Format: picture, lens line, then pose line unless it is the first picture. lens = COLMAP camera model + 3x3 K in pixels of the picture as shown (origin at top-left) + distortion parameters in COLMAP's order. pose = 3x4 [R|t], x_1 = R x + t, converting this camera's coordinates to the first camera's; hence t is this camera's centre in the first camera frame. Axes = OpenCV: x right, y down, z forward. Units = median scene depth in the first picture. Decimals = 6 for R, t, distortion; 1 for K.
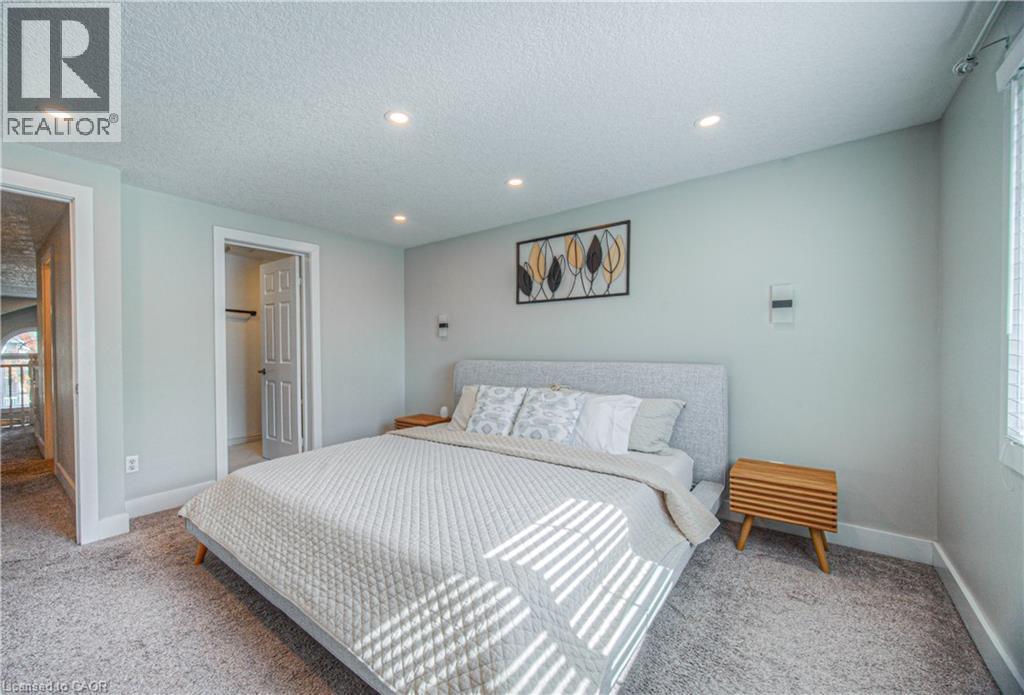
lens RADIAL K [[402.4, 0, 510.8], [0, 402.4, 356.8], [0, 0, 1]] dist [0.000394, 0.000064]
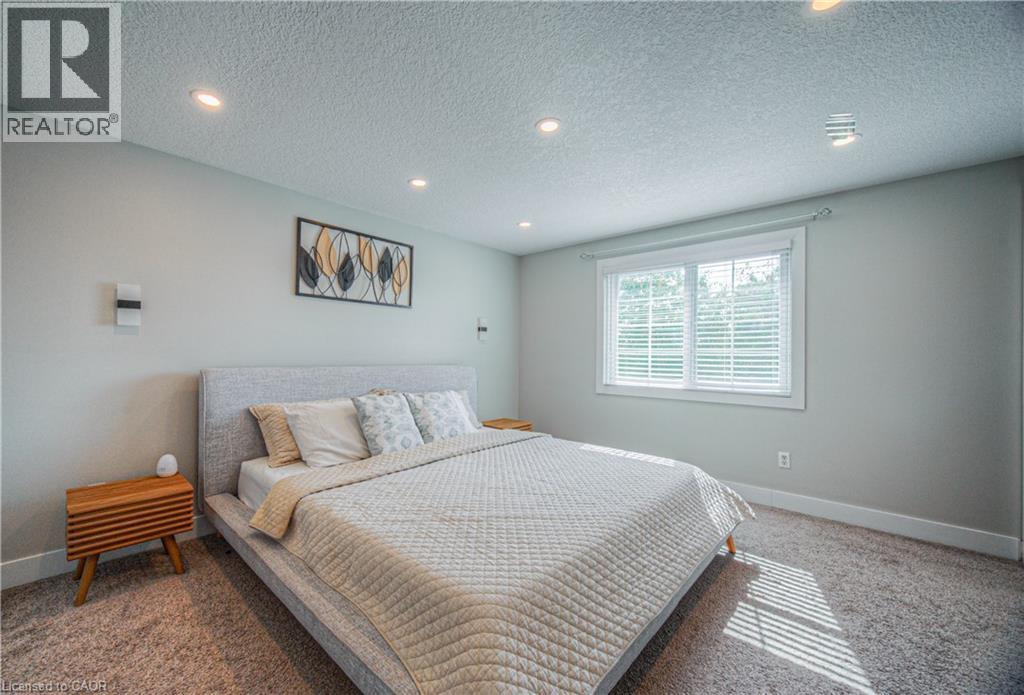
lens RADIAL K [[402.4, 0, 481.8], [0, 402.4, 349.5], [0, 0, 1]] dist [0.000394, 0.000064]
pose [[0.109425, 0.020878, 0.993776, -0.762543], [0.011321, 0.999688, -0.022249, -0.004425], [-0.993931, 0.013685, 0.109154, 0.594757]]
